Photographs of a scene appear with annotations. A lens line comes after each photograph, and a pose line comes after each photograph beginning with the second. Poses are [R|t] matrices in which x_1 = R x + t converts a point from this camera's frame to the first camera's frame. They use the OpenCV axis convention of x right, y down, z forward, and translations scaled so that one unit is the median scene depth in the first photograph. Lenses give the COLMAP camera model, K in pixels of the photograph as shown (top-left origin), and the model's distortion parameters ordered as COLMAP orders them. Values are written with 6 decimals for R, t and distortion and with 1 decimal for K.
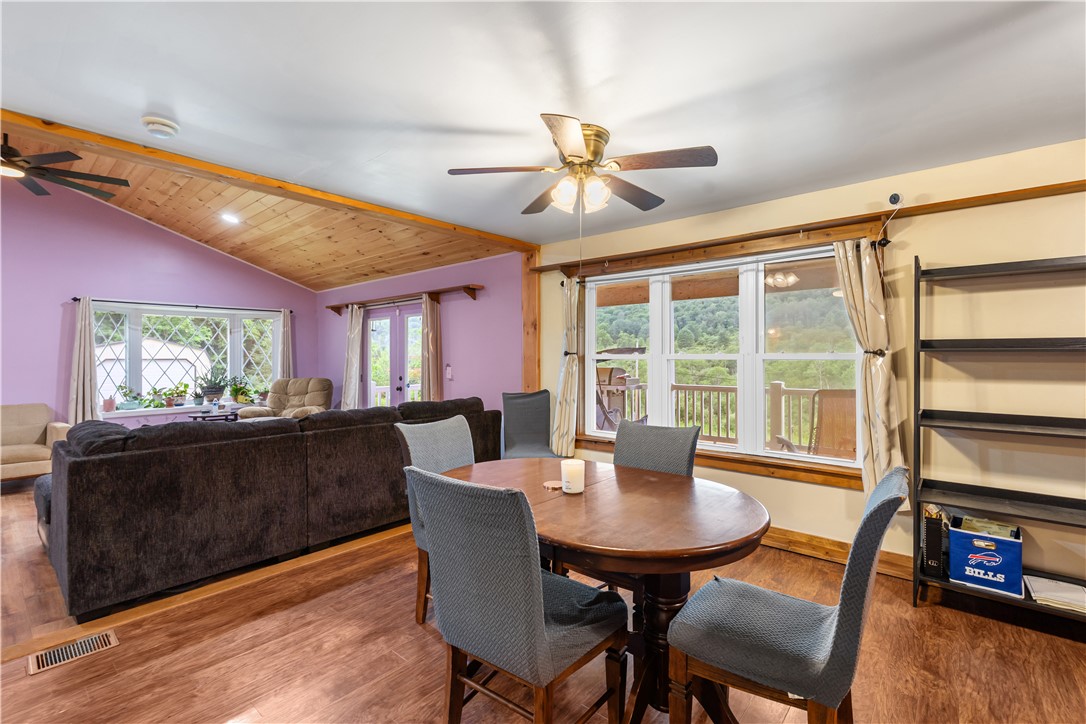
lens RADIAL K [[484.7, 0, 542.6], [0, 484.7, 353.7], [0, 0, 1]] dist [0.000717, 0.000009]
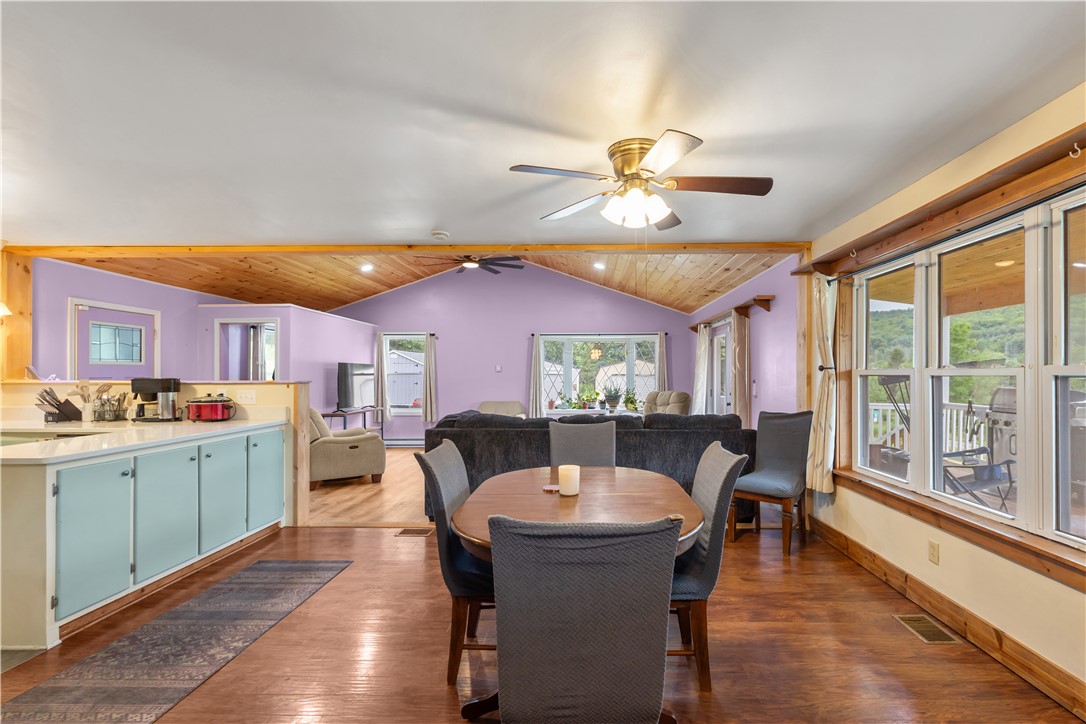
lens RADIAL K [[490.5, 0, 580.0], [0, 490.5, 373.3], [0, 0, 1]] dist [-0.002503, 0.000073]
pose [[0.644819, 0.001664, -0.764334, 0.389904], [0.003030, 0.999984, 0.004734, 0.002827], [0.764330, -0.005369, 0.644803, 0.131791]]
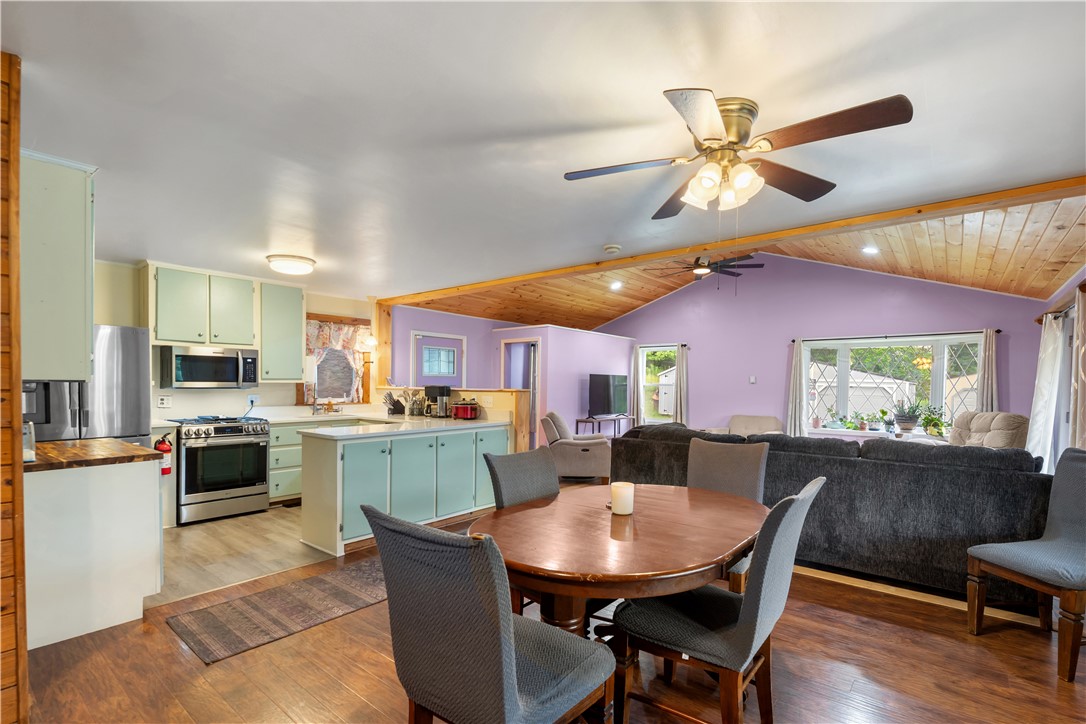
lens RADIAL K [[499.5, 0, 557.5], [0, 499.5, 398.0], [0, 0, 1]] dist [0.001480, 0.000262]
pose [[0.043229, 0.031518, -0.998568, 0.467519], [-0.002967, 0.999502, 0.031420, 0.003259], [0.999061, 0.001605, 0.043301, 0.349213]]
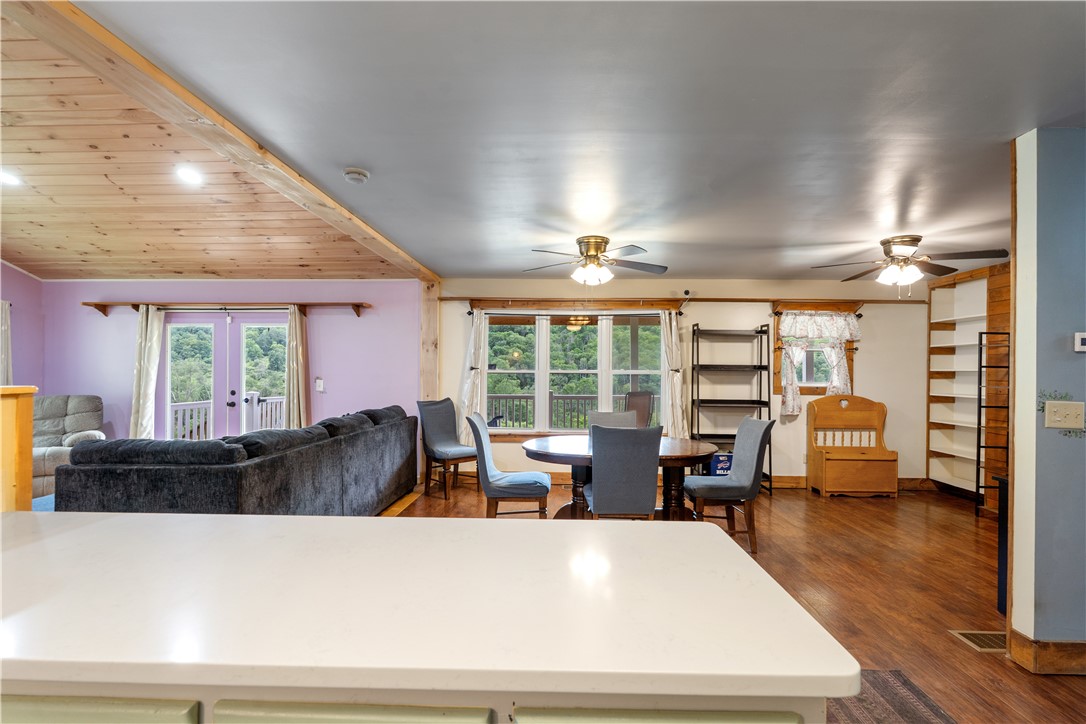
lens RADIAL K [[491.2, 0, 547.2], [0, 491.2, 371.3], [0, 0, 1]] dist [0.001852, 0.000586]
pose [[0.778733, 0.008799, 0.627294, -0.556842], [-0.012614, 0.999919, 0.001632, 0.002285], [-0.627229, -0.009184, 0.778781, -0.115183]]
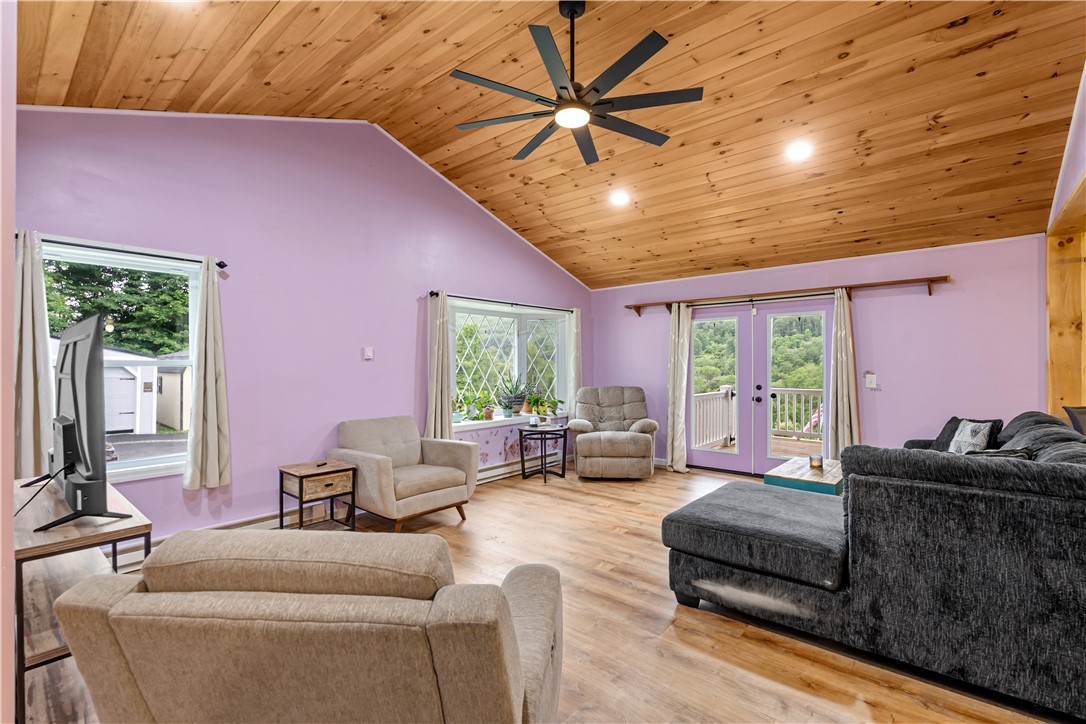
lens RADIAL K [[484.4, 0, 546.3], [0, 484.4, 365.0], [0, 0, 1]] dist [0.001089, 0.000438]
pose [[0.999986, 0.003032, 0.004423, -0.915604], [-0.003064, 0.999969, 0.007240, 0.007203], [-0.004401, -0.007253, 0.999964, 0.177803]]
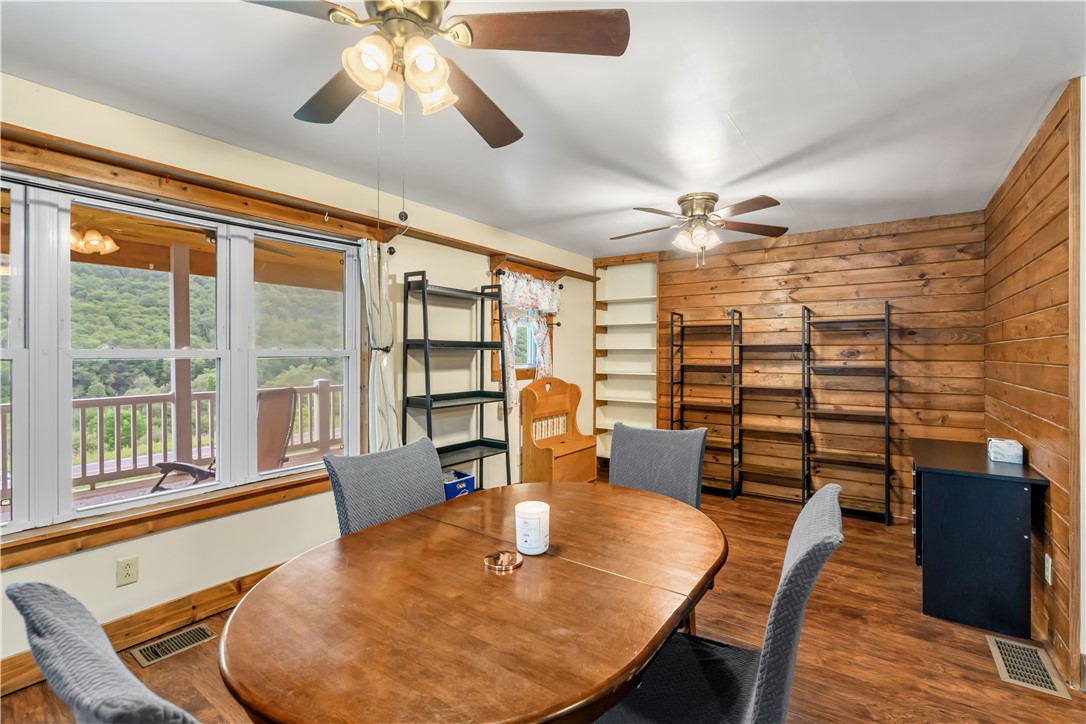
lens RADIAL K [[484.7, 0, 542.6], [0, 484.7, 353.7], [0, 0, 1]] dist [0.000717, 0.000009]
pose [[-0.089659, 0.000857, 0.995972, -0.259469], [-0.004637, 0.999988, -0.001278, 0.004153], [-0.995962, -0.004733, -0.089654, 0.446758]]
